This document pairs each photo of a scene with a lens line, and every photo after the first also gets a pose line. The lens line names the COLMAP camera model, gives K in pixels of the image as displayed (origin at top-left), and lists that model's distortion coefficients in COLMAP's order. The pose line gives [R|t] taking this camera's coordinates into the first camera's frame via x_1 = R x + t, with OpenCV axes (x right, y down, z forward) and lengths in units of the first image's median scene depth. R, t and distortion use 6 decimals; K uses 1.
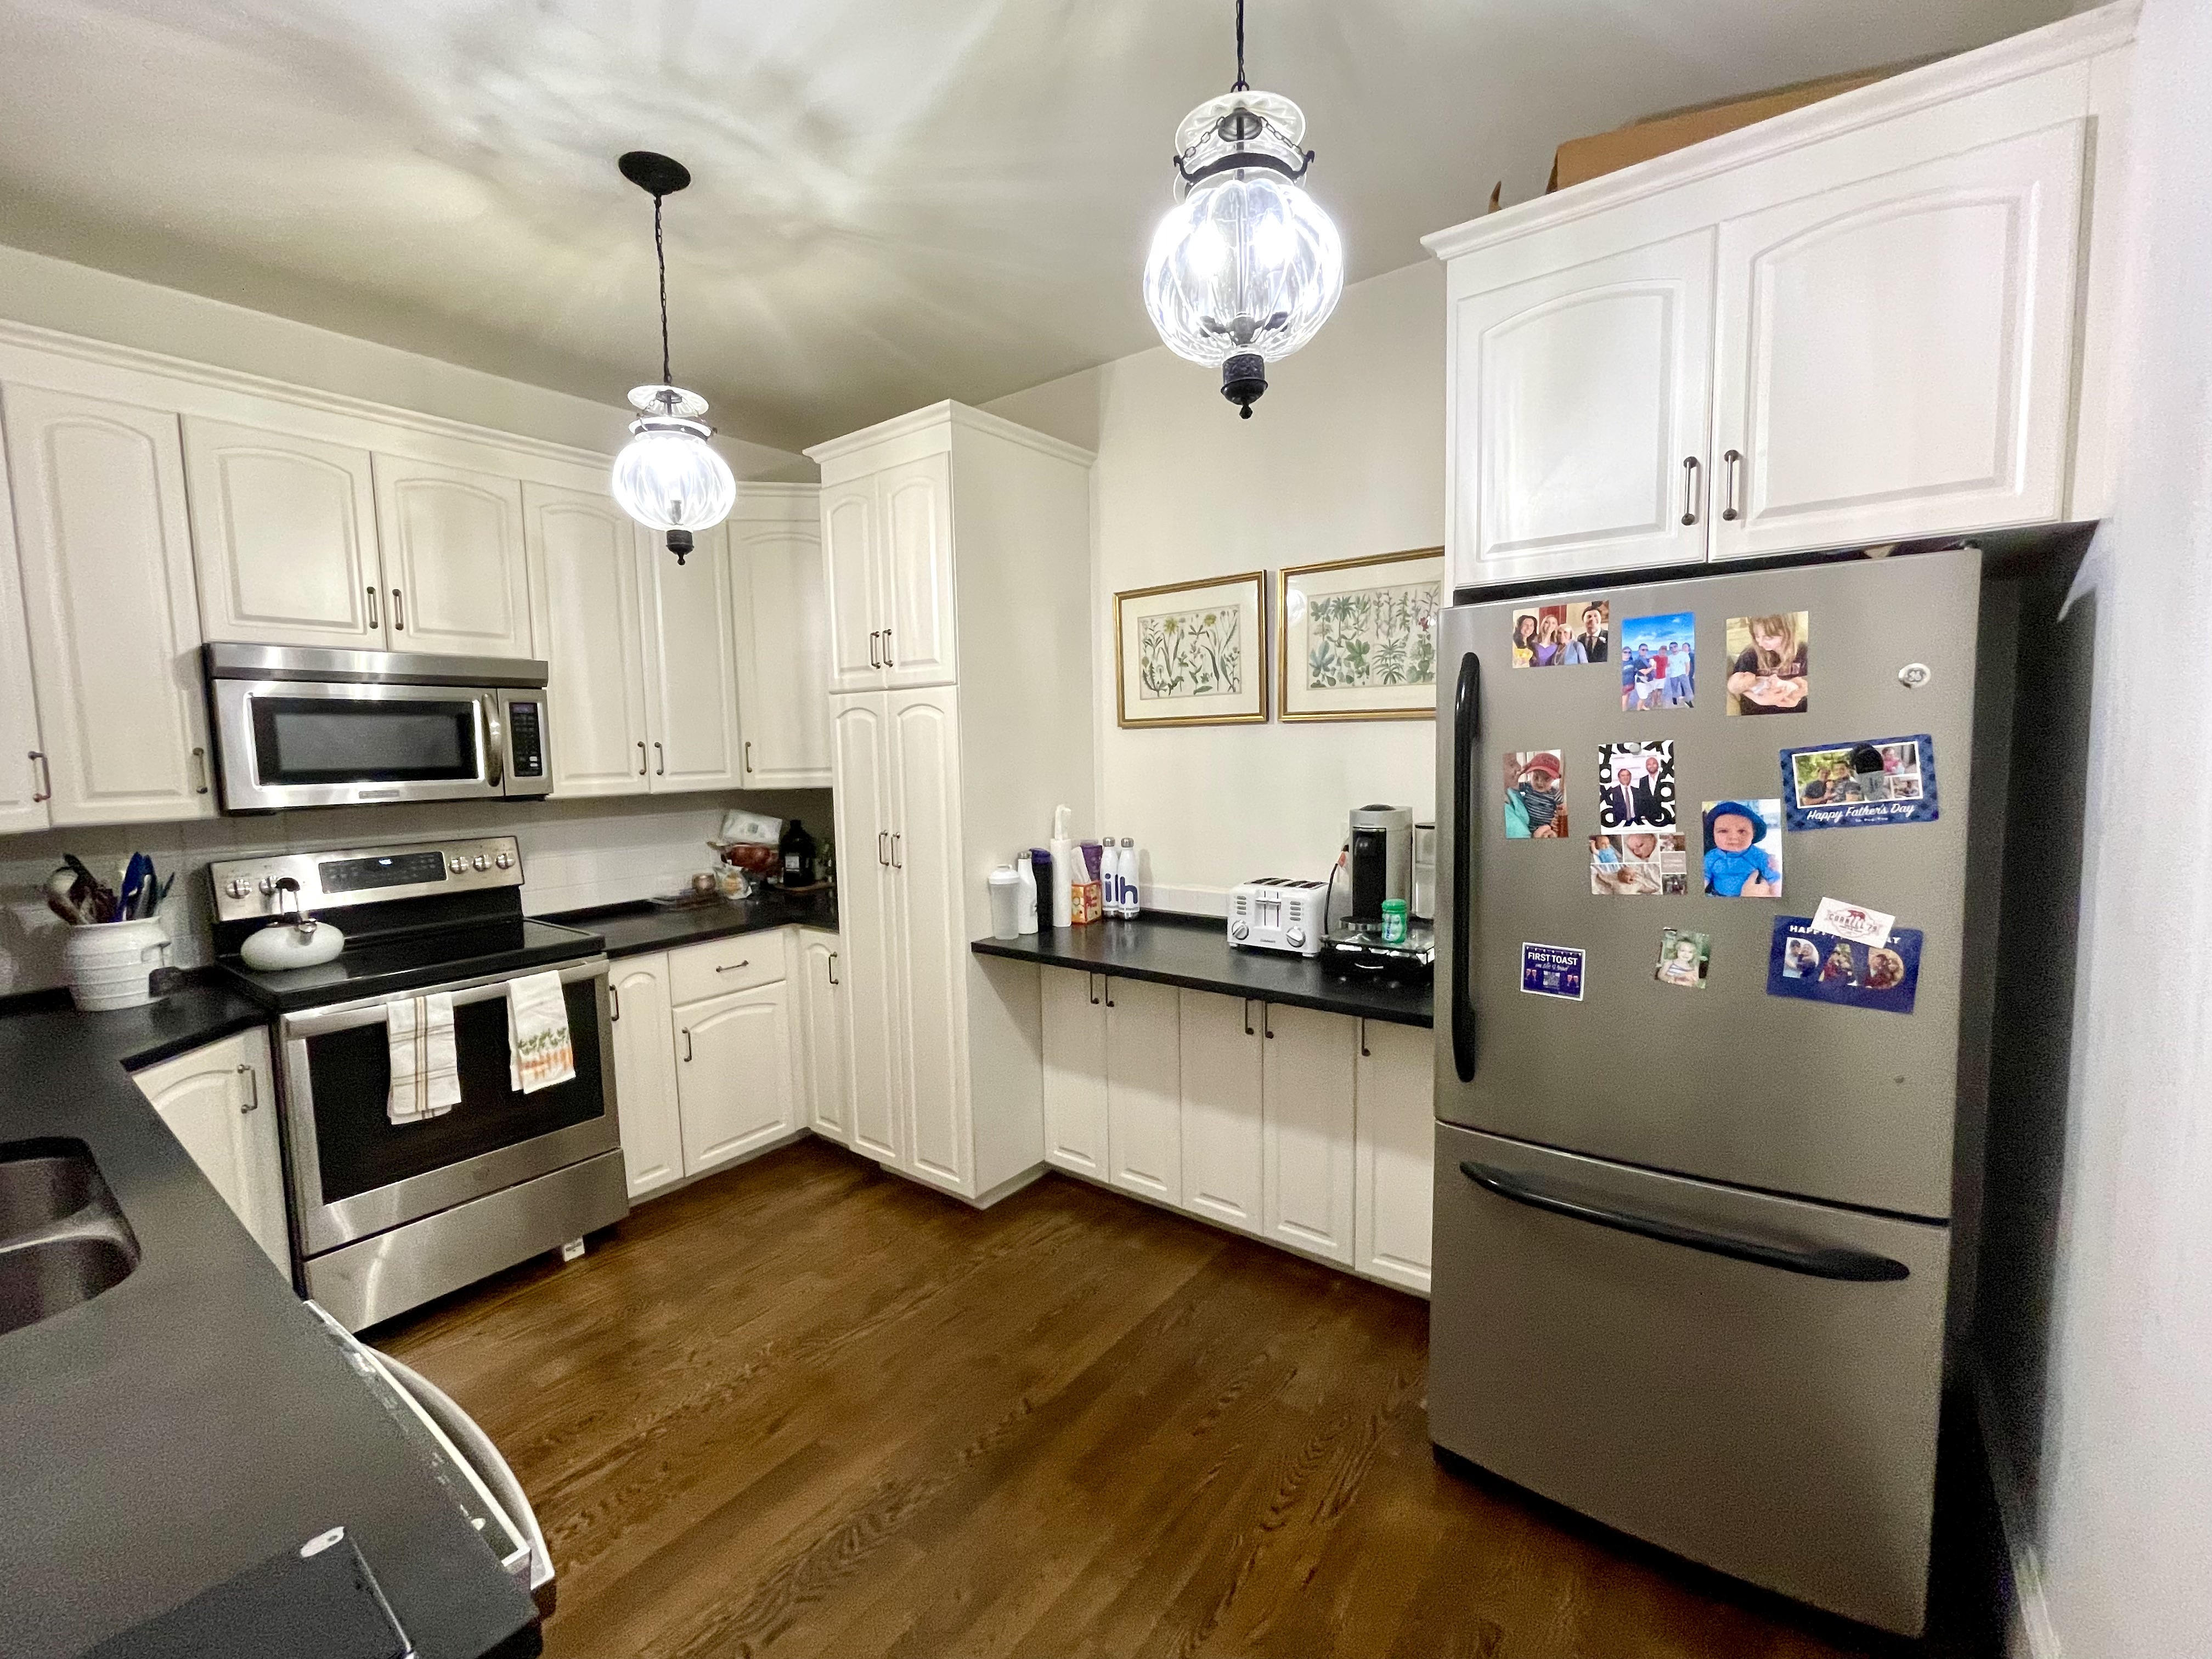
lens RADIAL K [[932.3, 0, 1104.8], [0, 932.3, 827.4], [0, 0, 1]] dist [-0.003330, 0.002729]
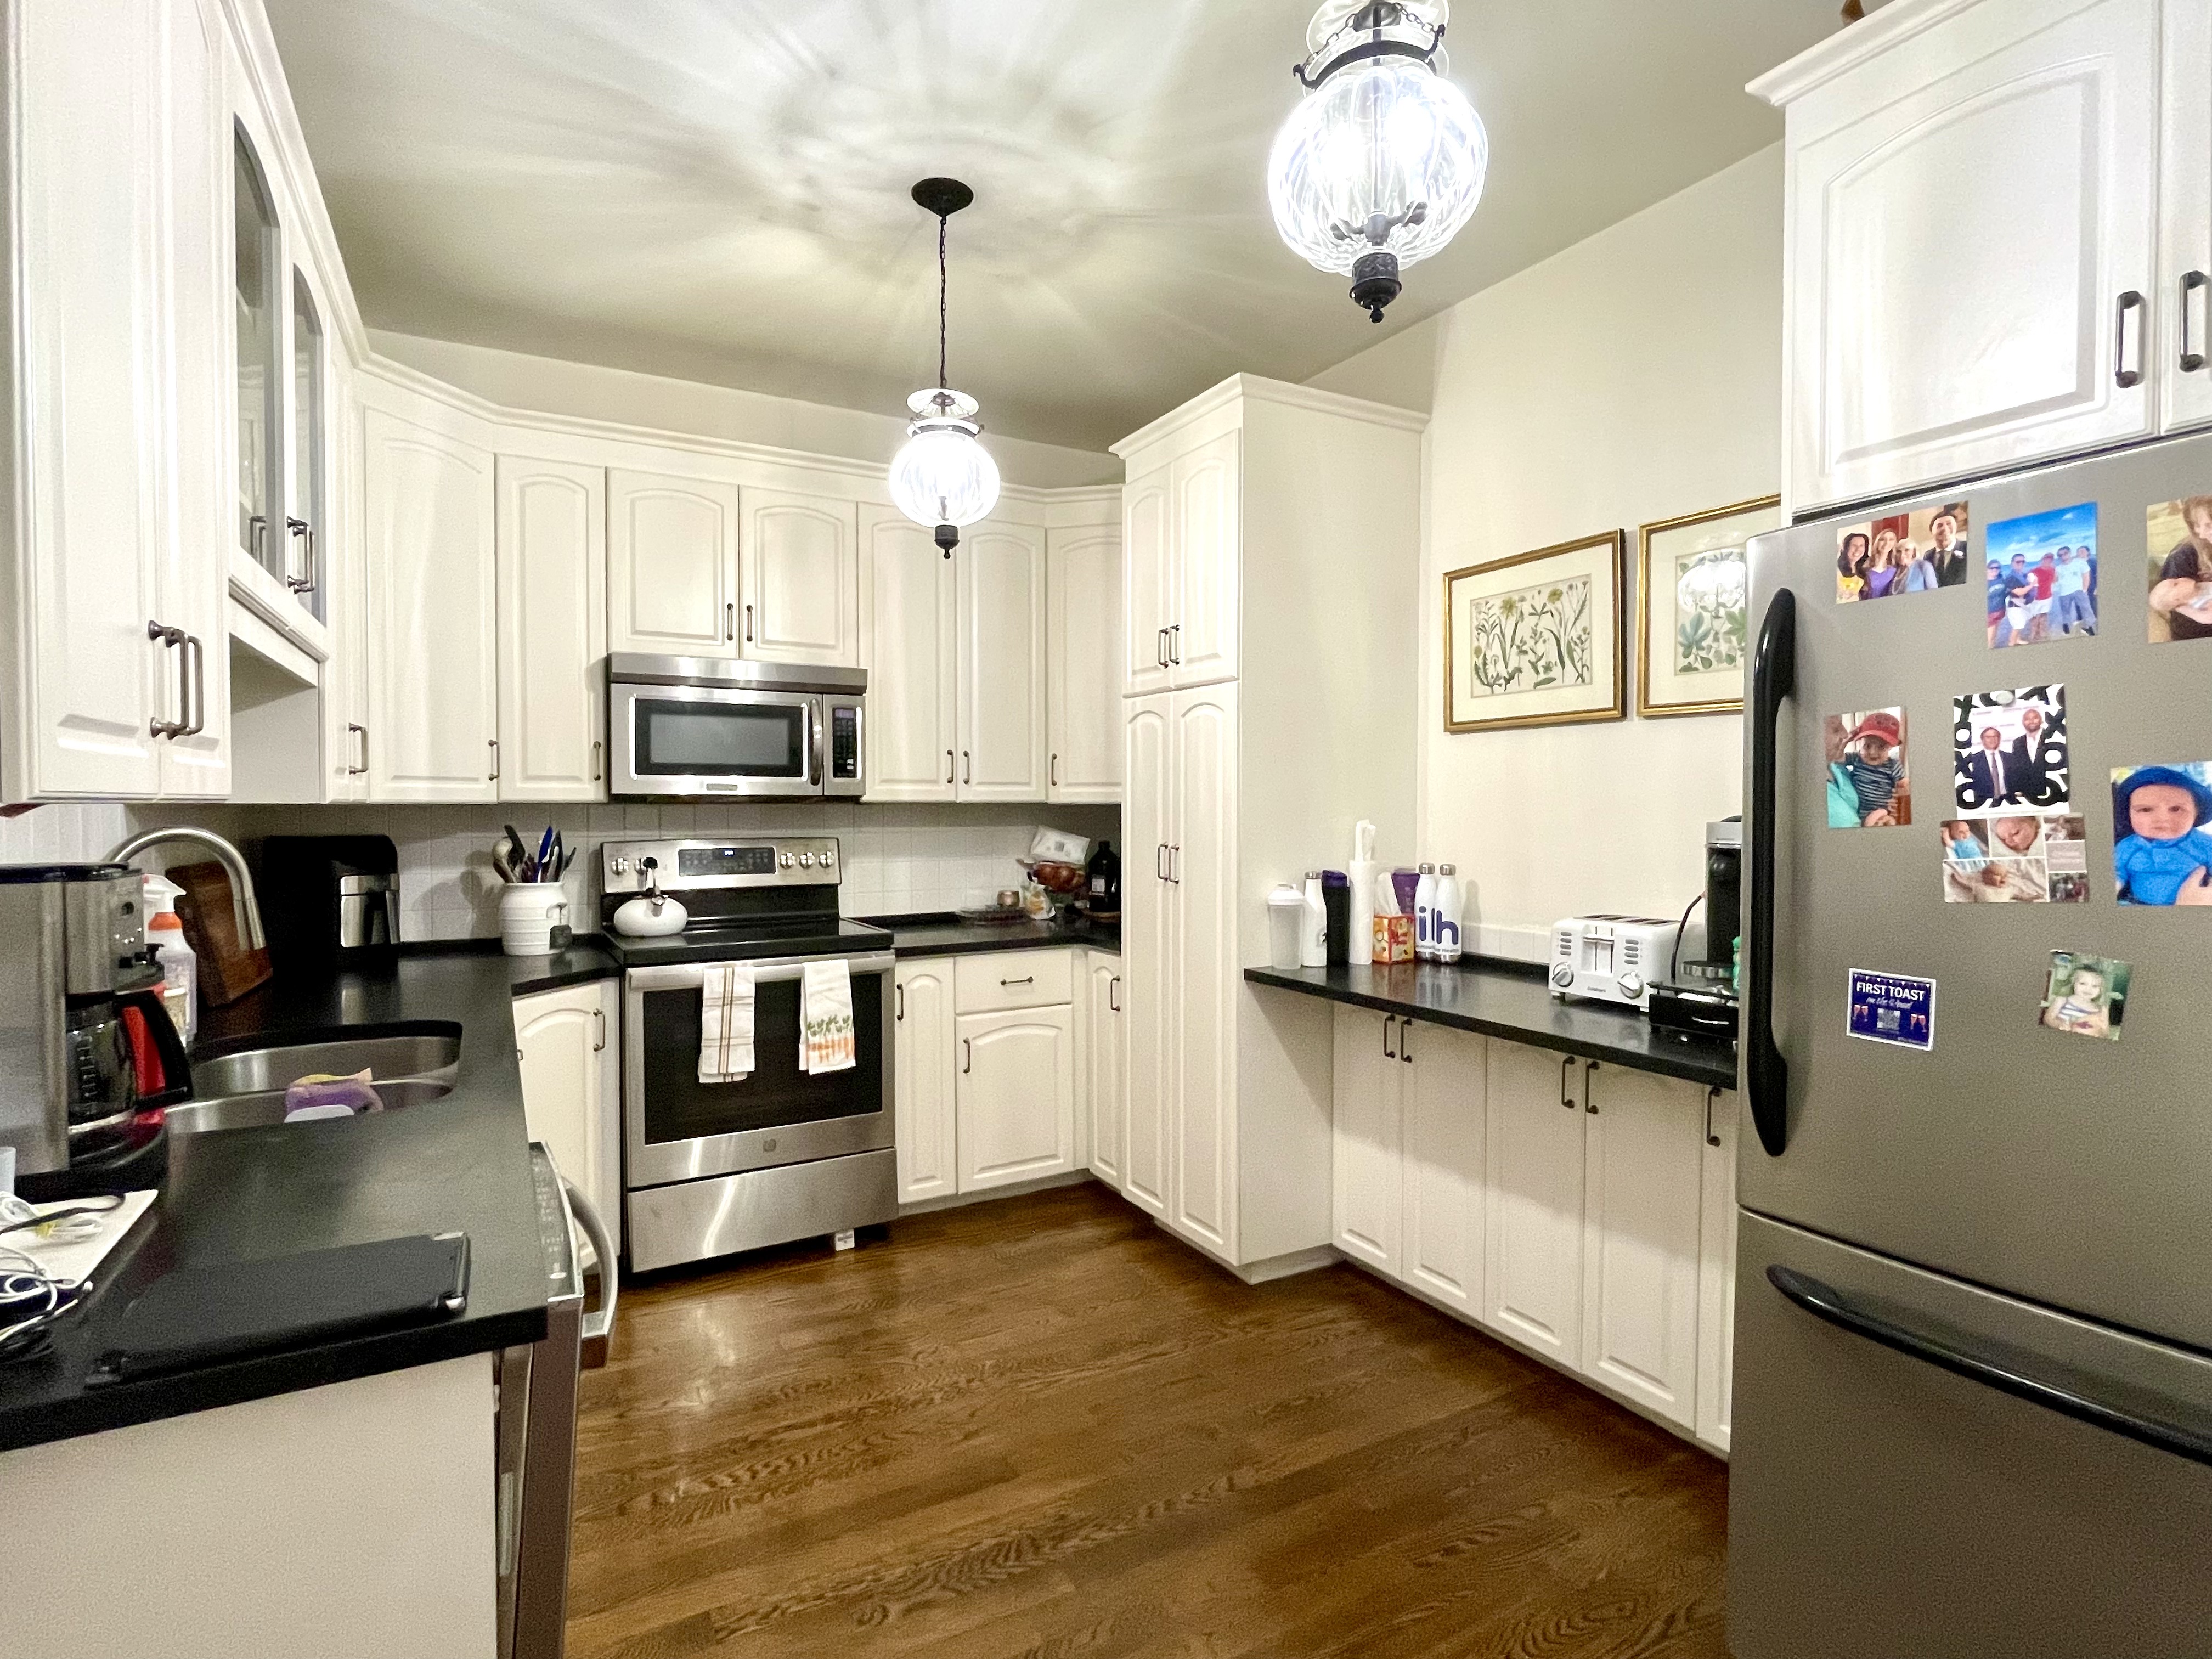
lens RADIAL K [[1108.6, 0, 1104.5], [0, 1108.6, 825.2], [0, 0, 1]] dist [-0.008623, 0.006339]
pose [[0.918860, 0.026804, -0.393673, 0.173802], [-0.052428, 0.997138, -0.054478, 0.062240], [0.391086, 0.070697, 0.917635, -0.031409]]
